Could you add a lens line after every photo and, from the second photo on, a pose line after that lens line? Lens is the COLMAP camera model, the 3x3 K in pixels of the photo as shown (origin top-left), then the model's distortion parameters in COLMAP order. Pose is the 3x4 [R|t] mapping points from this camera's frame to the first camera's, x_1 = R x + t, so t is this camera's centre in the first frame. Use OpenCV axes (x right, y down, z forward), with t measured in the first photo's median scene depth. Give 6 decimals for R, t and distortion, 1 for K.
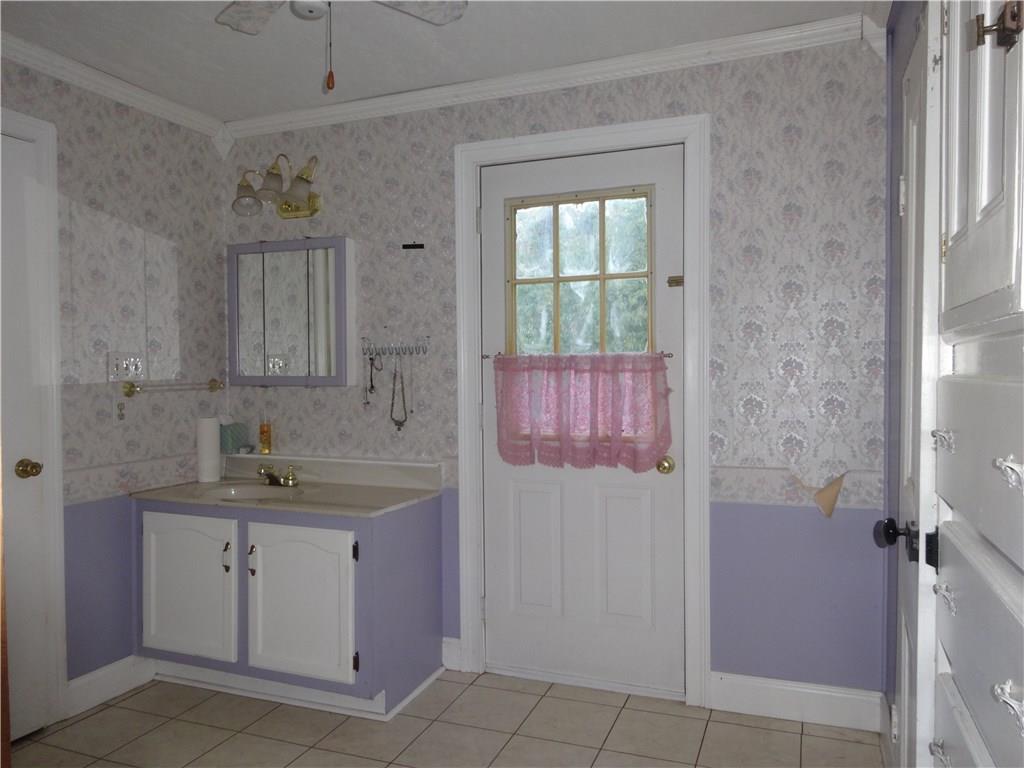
lens RADIAL K [[755.3, 0, 512.0], [0, 755.3, 384.0], [0, 0, 1]] dist [-0.008099, 0.003224]
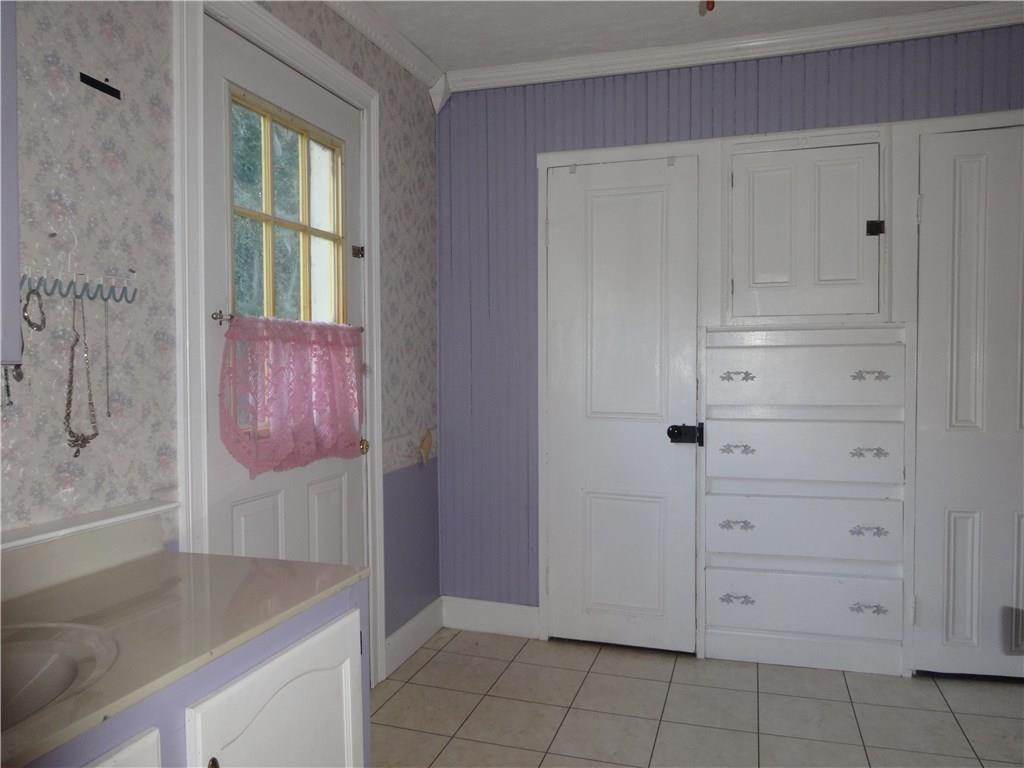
lens RADIAL K [[755.3, 0, 512.0], [0, 755.3, 384.0], [0, 0, 1]] dist [-0.008099, 0.003224]
pose [[-0.071663, -0.019967, 0.997229, -0.659608], [0.036539, 0.999076, 0.022629, 0.015170], [-0.996759, 0.038060, -0.070867, 0.773022]]
